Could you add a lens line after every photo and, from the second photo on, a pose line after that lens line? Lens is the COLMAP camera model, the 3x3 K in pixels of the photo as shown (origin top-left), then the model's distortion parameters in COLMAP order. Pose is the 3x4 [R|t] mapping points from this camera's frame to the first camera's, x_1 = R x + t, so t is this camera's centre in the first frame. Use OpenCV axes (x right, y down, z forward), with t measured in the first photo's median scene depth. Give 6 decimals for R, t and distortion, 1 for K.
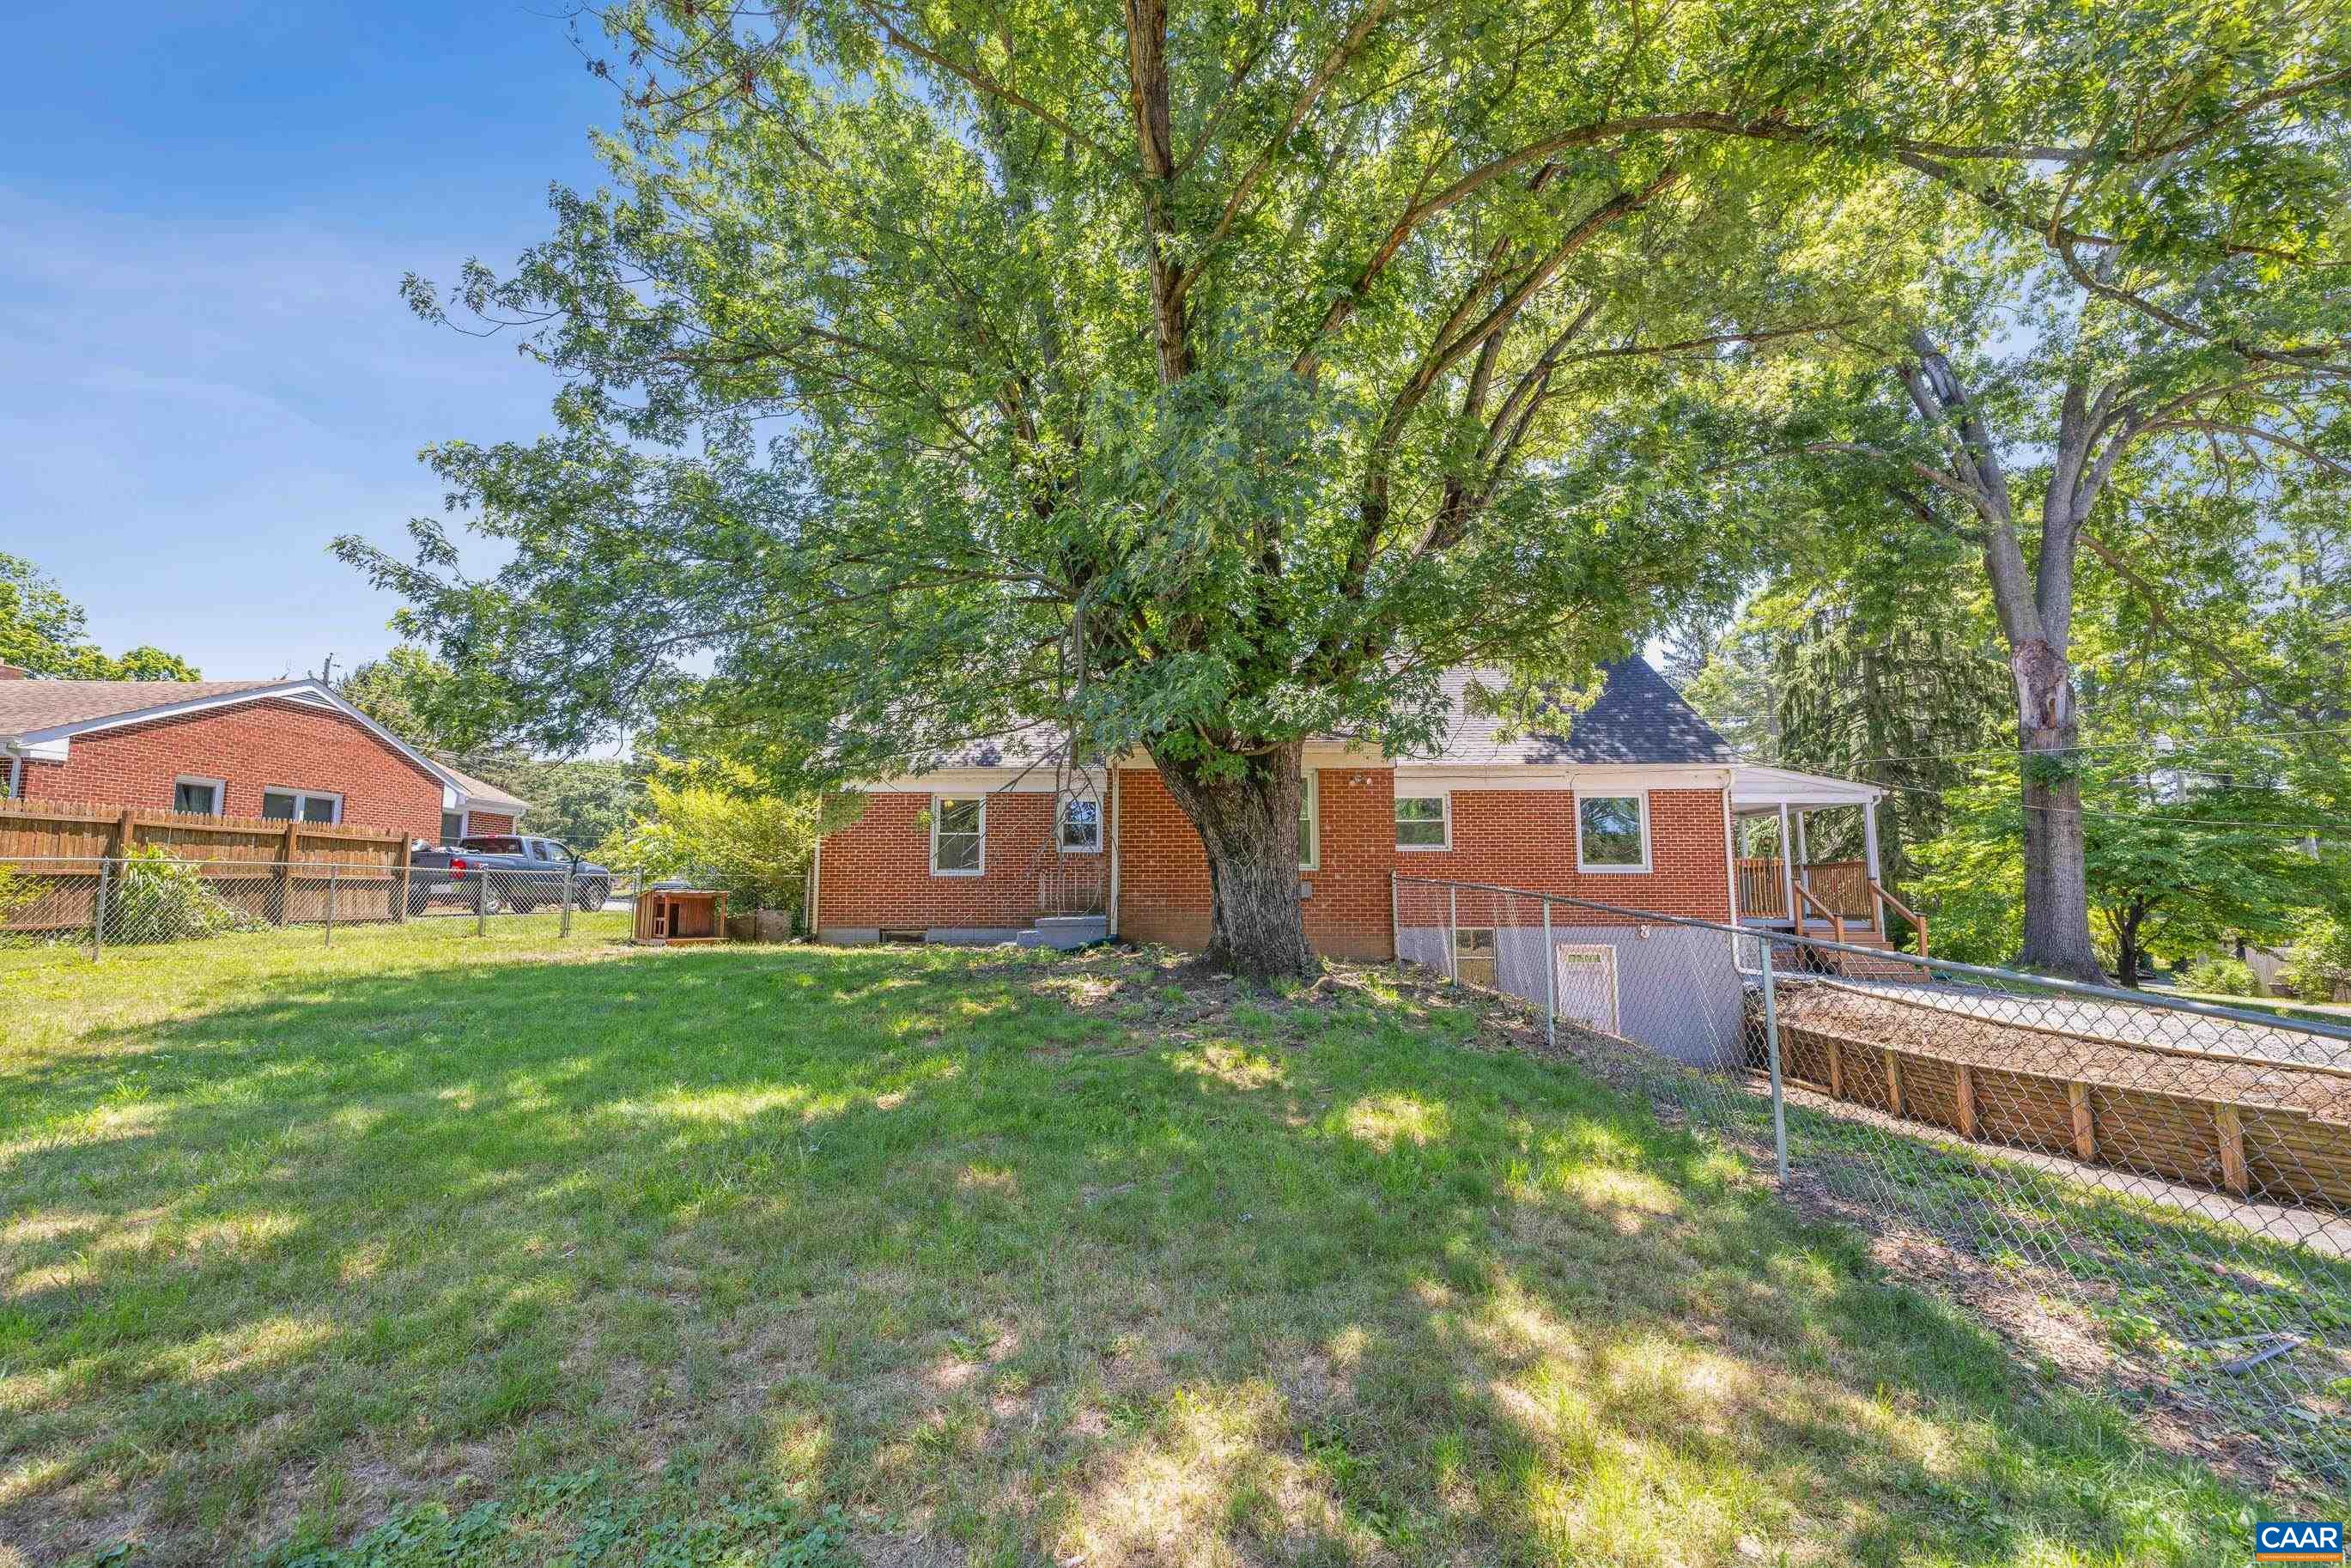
lens RADIAL K [[980.1, 0, 1180.7], [0, 980.1, 773.5], [0, 0, 1]] dist [0.002565, 0.000023]
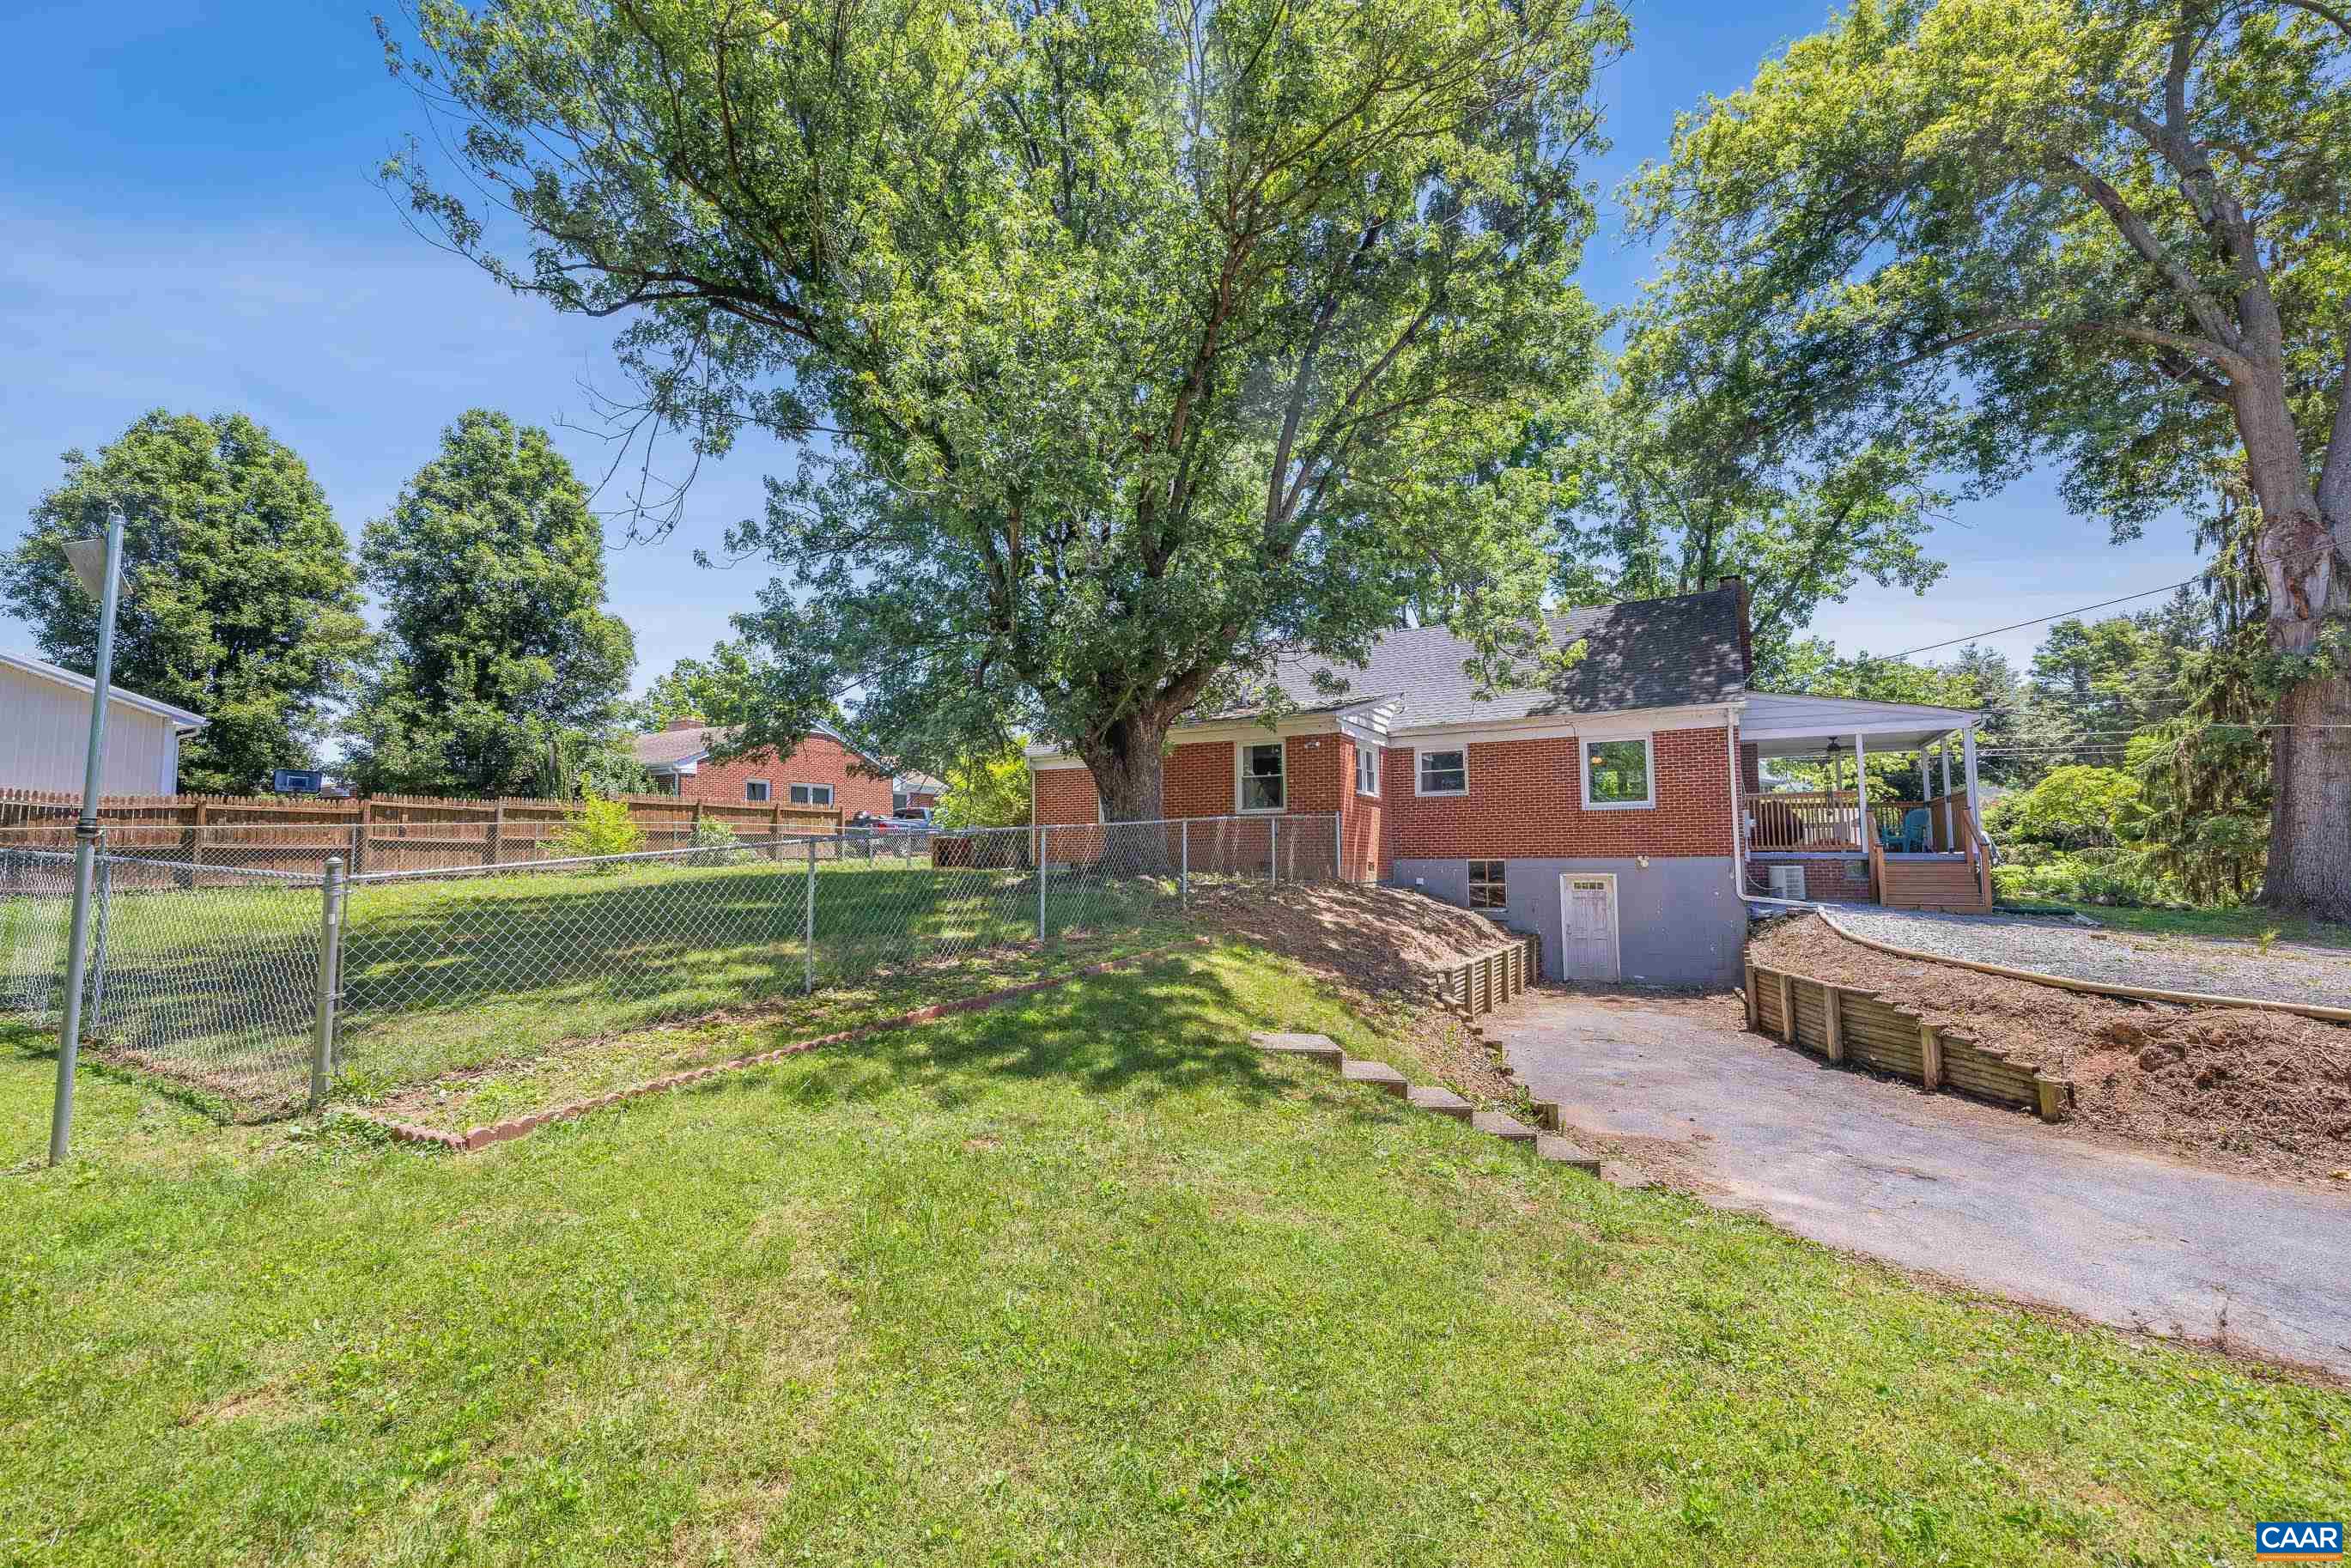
lens RADIAL K [[980.1, 0, 1163.4], [0, 980.1, 785.0], [0, 0, 1]] dist [0.002565, 0.000023]
pose [[0.878224, -0.041068, -0.476483, 0.516868], [0.063519, 0.997496, 0.031101, 0.006981], [0.474012, -0.057579, 0.878634, -0.207339]]
